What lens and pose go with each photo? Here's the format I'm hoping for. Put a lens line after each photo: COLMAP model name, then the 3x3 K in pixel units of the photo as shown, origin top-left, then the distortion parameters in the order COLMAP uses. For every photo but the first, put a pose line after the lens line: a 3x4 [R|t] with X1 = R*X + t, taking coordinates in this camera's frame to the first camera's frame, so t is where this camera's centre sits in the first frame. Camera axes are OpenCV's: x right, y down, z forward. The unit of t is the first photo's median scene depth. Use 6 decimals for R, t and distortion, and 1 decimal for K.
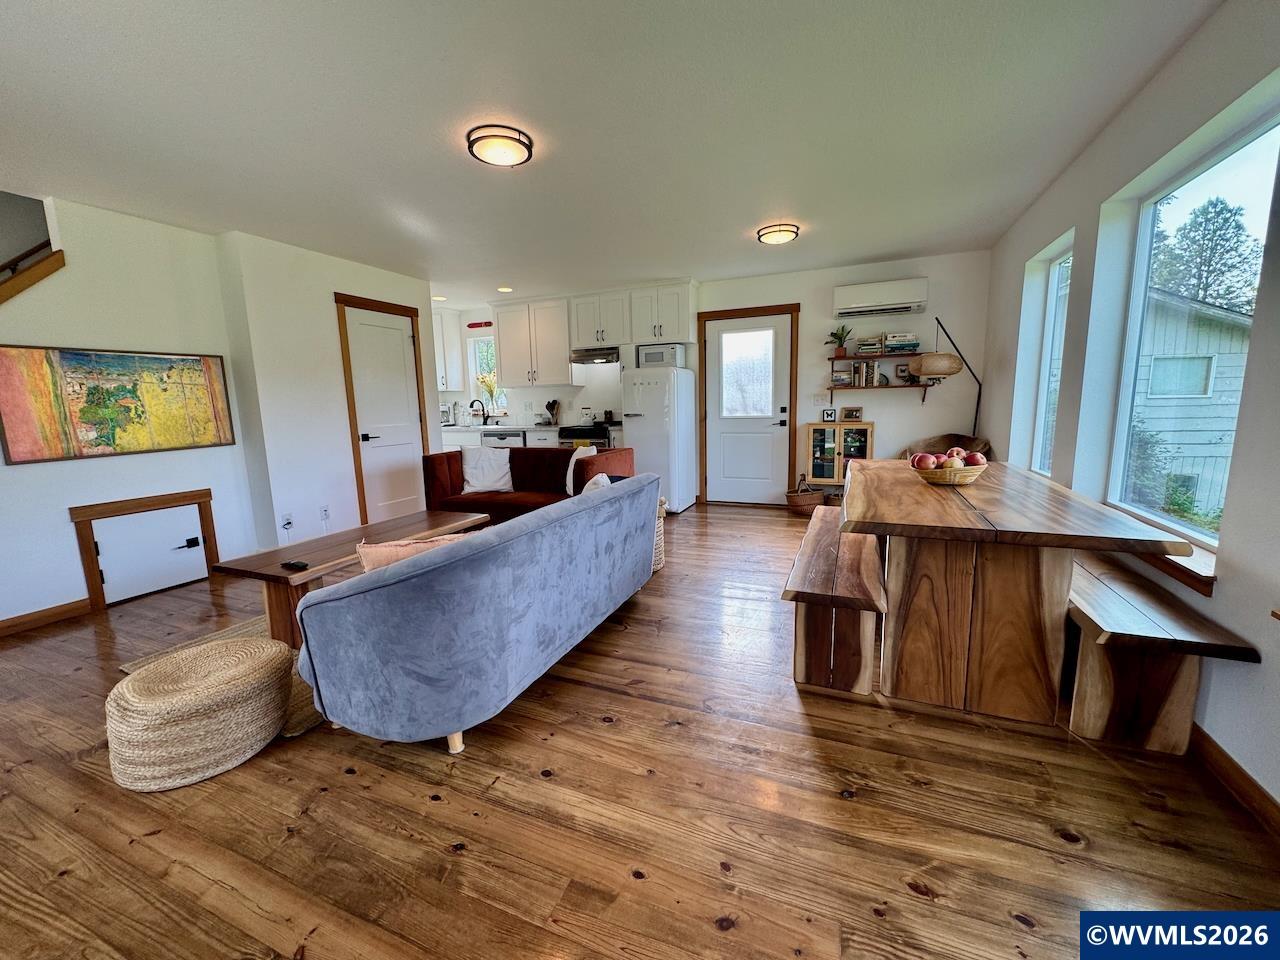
lens RADIAL K [[510.2, 0, 638.3], [0, 510.2, 479.0], [0, 0, 1]] dist [-0.000933, -0.000063]
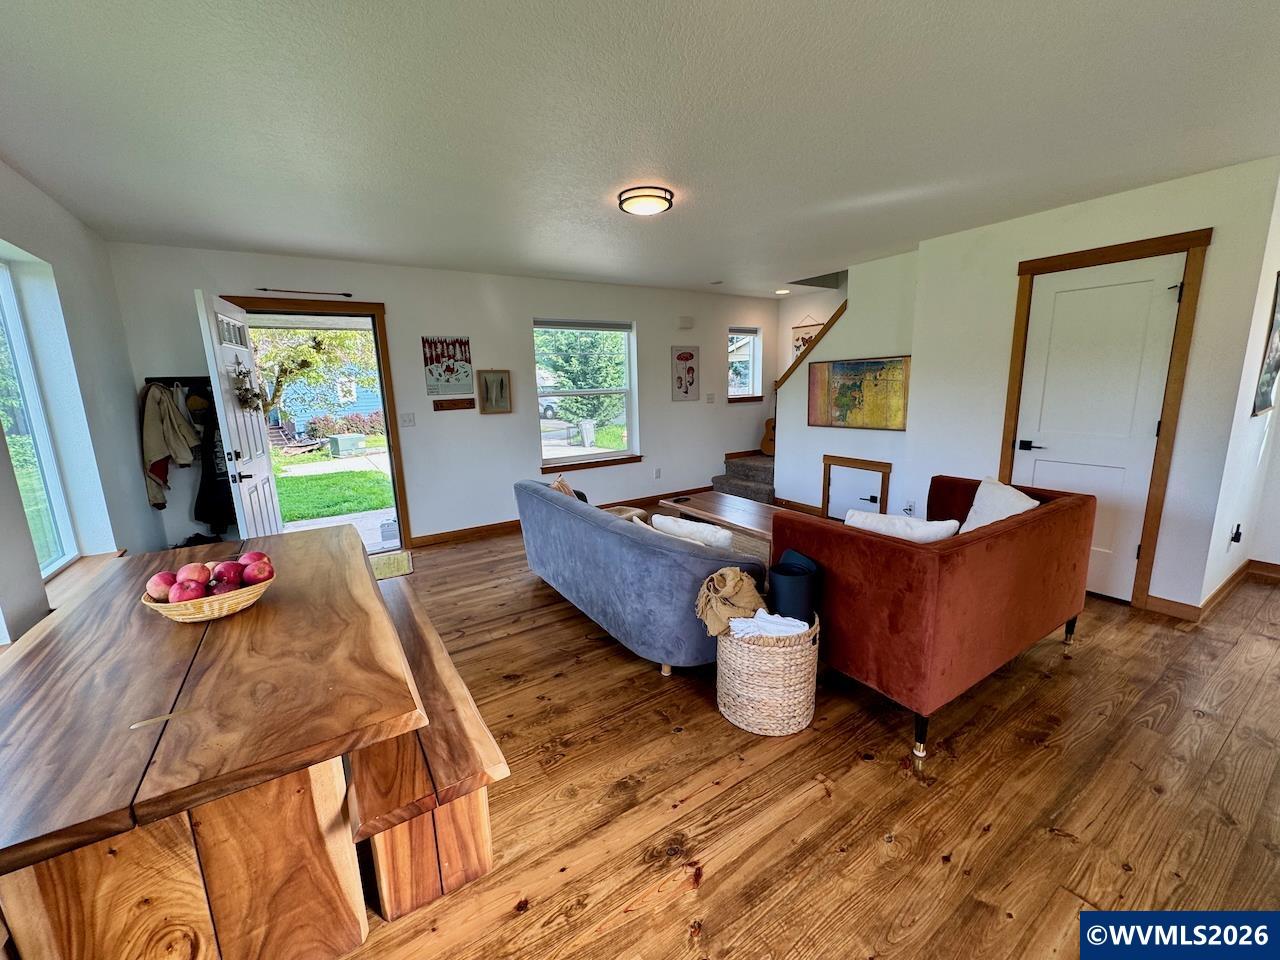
lens RADIAL K [[510.2, 0, 638.3], [0, 510.2, 479.0], [0, 0, 1]] dist [-0.000933, -0.000063]
pose [[-0.559194, 0.195193, -0.805730, 0.627411], [-0.084733, 0.953341, 0.289760, -0.304768], [0.824695, 0.230304, -0.516564, 1.363970]]
